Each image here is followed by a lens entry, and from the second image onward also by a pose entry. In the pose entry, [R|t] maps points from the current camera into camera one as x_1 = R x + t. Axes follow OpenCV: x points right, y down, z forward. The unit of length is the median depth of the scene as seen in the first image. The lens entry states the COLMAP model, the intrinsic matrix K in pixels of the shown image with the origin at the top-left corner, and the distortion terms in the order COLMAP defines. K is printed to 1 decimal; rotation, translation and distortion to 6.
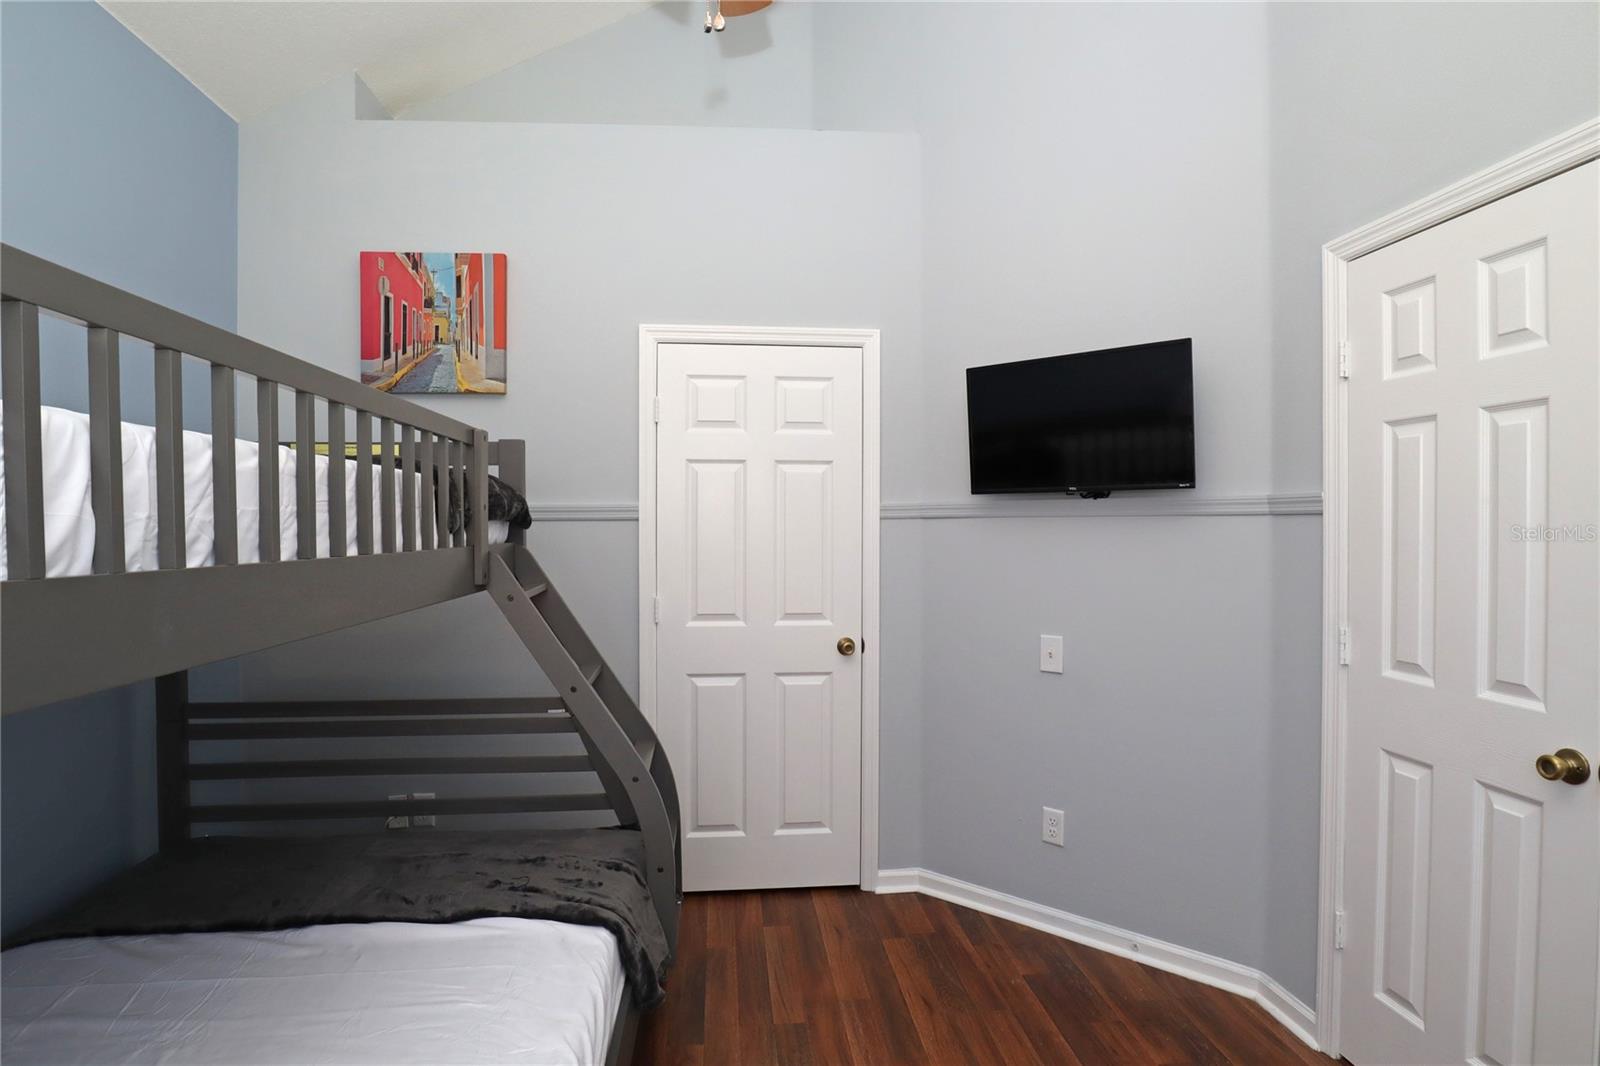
lens RADIAL K [[848.7, 0, 800.0], [0, 848.7, 533.0], [0, 0, 1]] dist [-0.070609, 0.044857]
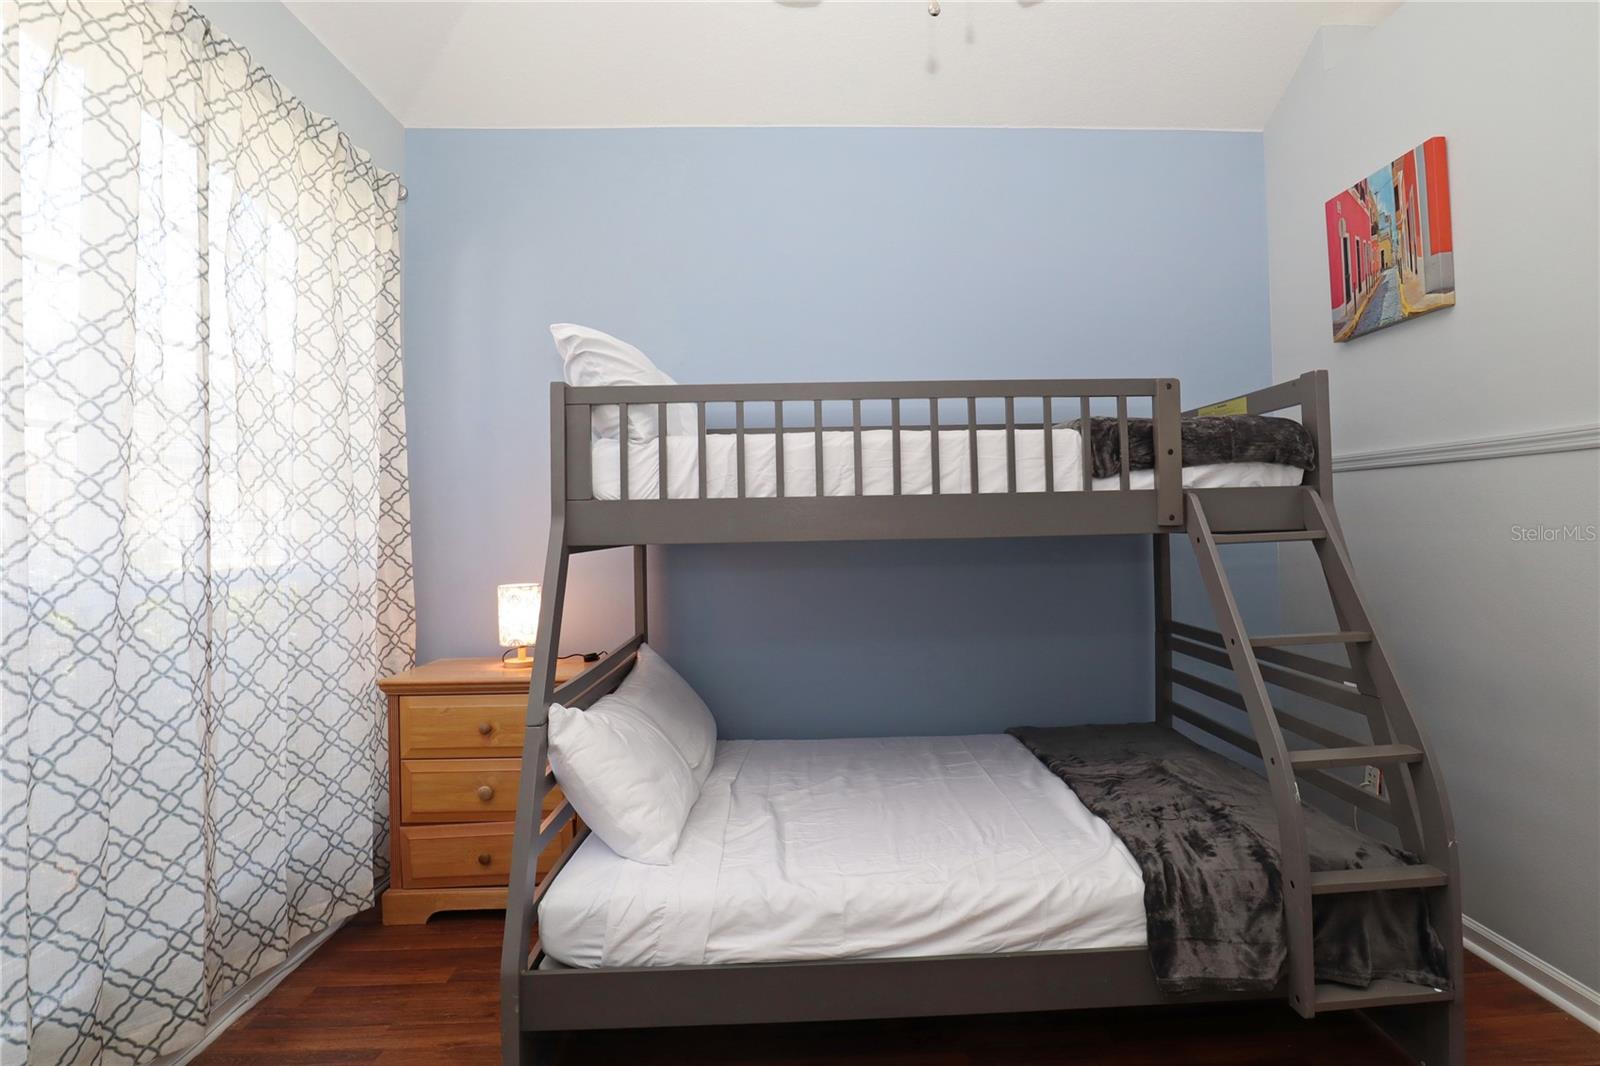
lens RADIAL K [[820.6, 0, 794.6], [0, 820.6, 497.0], [0, 0, 1]] dist [-0.022463, 0.002564]
pose [[-0.085577, -0.027602, -0.995949, 0.483356], [0.012453, 0.999508, -0.028771, 0.034790], [0.996254, -0.014864, -0.085192, 0.439342]]
